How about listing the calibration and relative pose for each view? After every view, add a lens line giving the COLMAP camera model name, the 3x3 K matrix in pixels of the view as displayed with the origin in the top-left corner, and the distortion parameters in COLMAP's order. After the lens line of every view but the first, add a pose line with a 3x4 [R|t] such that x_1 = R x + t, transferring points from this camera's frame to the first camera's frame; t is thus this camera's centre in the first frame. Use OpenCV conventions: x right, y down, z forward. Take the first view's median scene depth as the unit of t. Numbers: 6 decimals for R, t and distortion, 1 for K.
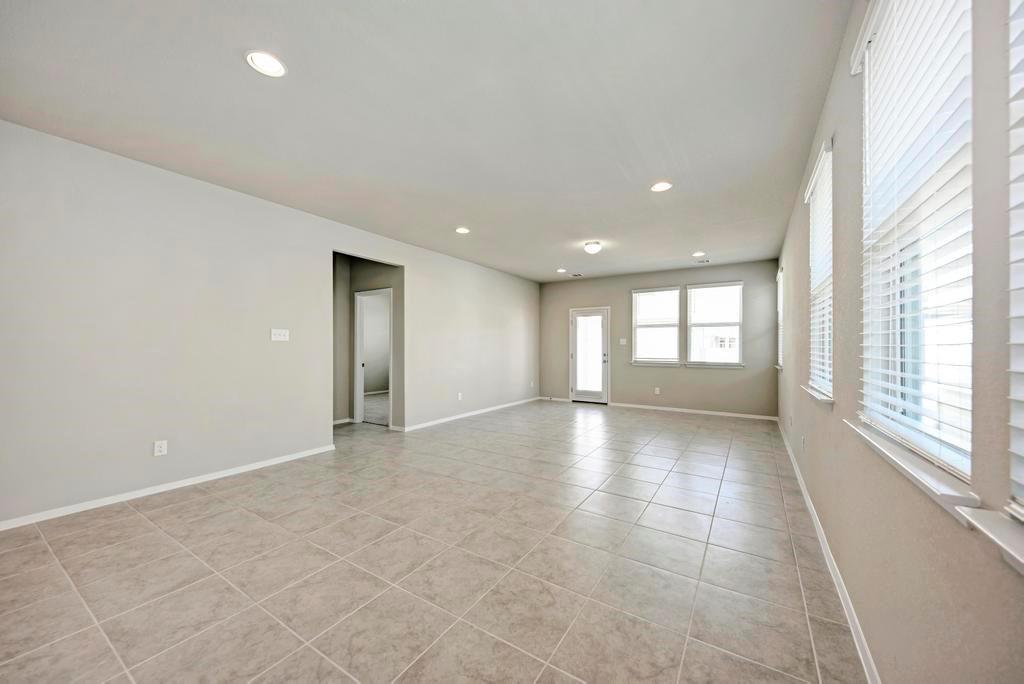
lens RADIAL K [[372.8, 0, 512.0], [0, 372.8, 342.0], [0, 0, 1]] dist [0.017729, -0.000031]
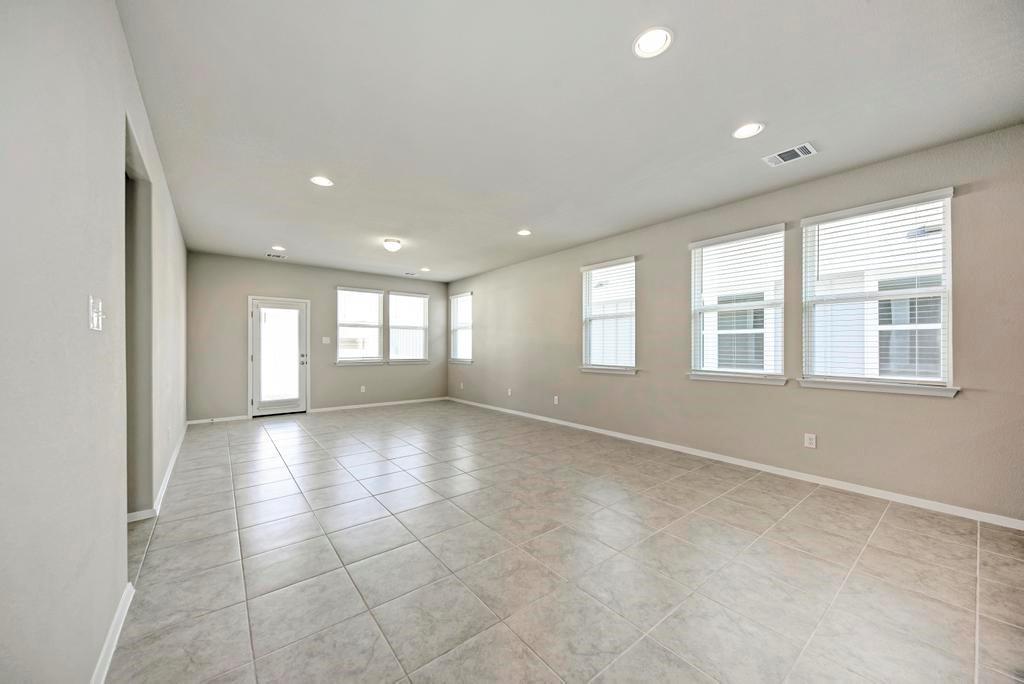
lens RADIAL K [[373.0, 0, 512.1], [0, 373.0, 346.8], [0, 0, 1]] dist [0.004921, -0.000357]
pose [[0.316843, -0.002393, 0.948475, -0.441531], [-0.013865, 0.999878, 0.007154, 0.001671], [-0.948377, -0.015418, 0.316771, 0.280396]]
